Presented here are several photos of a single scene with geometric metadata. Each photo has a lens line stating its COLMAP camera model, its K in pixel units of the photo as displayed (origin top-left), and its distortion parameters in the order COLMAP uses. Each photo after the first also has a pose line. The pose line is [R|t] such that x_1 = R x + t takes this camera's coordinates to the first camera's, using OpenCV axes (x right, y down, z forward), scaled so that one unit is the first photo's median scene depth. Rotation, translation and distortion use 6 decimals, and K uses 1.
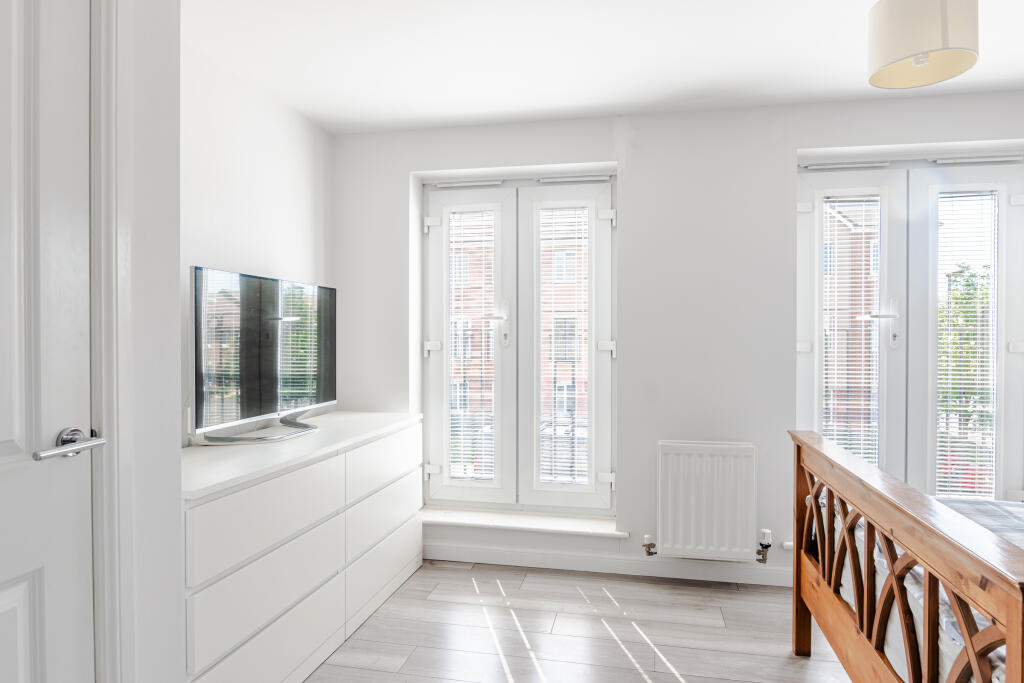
lens RADIAL K [[614.4, 0, 512.0], [0, 614.4, 341.5], [0, 0, 1]] dist [-0.012004, -0.002524]
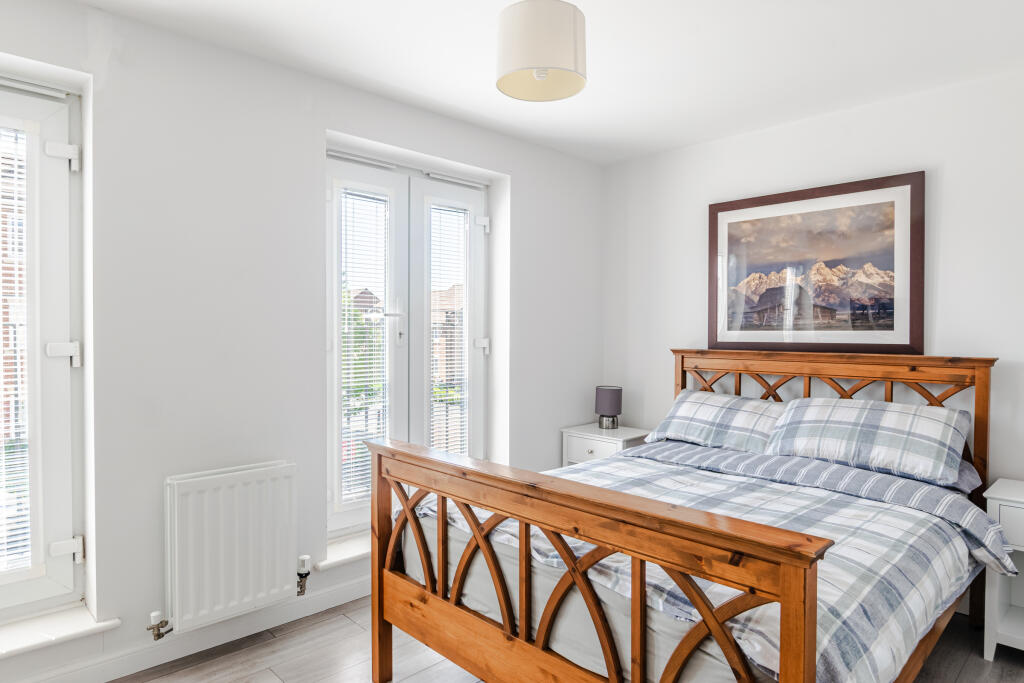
lens RADIAL K [[614.4, 0, 512.0], [0, 614.4, 341.5], [0, 0, 1]] dist [-0.012004, -0.002524]
pose [[0.552756, -0.013523, 0.833233, -0.142676], [0.005924, 0.999907, 0.012298, -0.008027], [-0.833322, -0.001862, 0.552785, 0.262816]]
